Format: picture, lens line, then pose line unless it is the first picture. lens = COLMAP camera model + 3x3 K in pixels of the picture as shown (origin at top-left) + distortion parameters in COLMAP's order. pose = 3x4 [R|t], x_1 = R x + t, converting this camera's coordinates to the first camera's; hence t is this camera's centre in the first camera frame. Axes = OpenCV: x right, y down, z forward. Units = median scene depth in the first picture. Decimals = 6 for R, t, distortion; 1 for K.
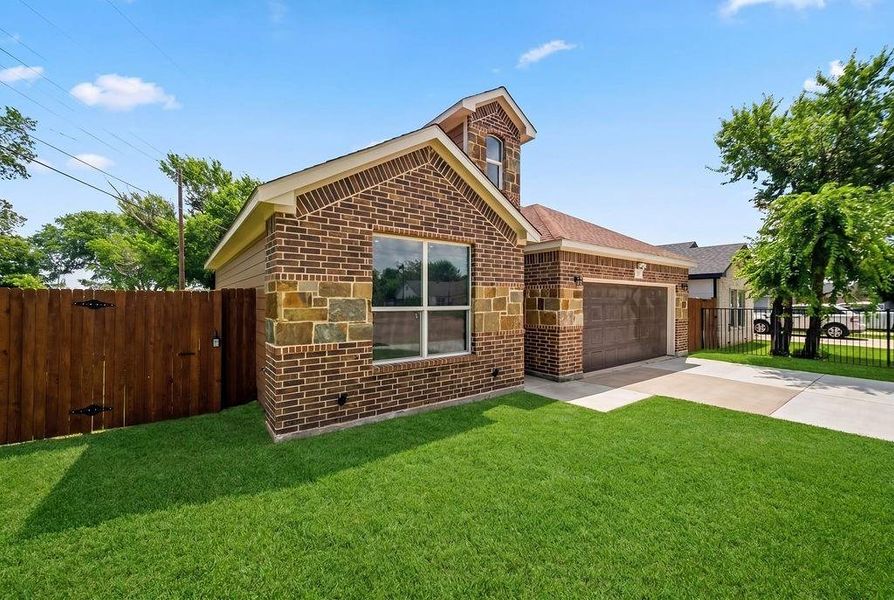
lens RADIAL K [[357.9, 0, 447.1], [0, 357.9, 296.3], [0, 0, 1]] dist [0.000315, 0.000006]
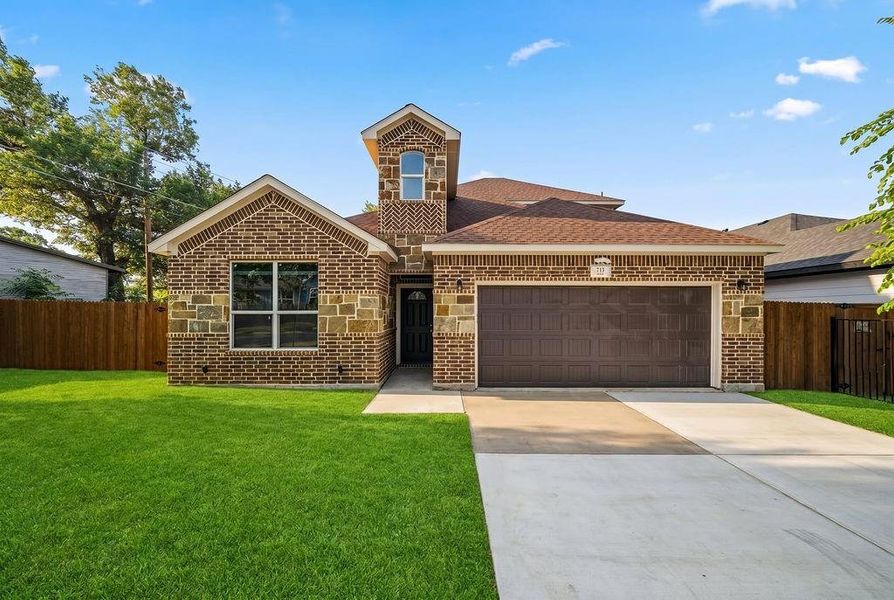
lens RADIAL K [[357.9, 0, 446.2], [0, 357.9, 309.6], [0, 0, 1]] dist [0.000315, 0.000006]
pose [[0.797837, -0.010624, -0.602779, 1.332522], [0.007929, 0.999943, -0.007129, 0.041099], [0.602820, 0.000908, 0.797876, 0.343617]]
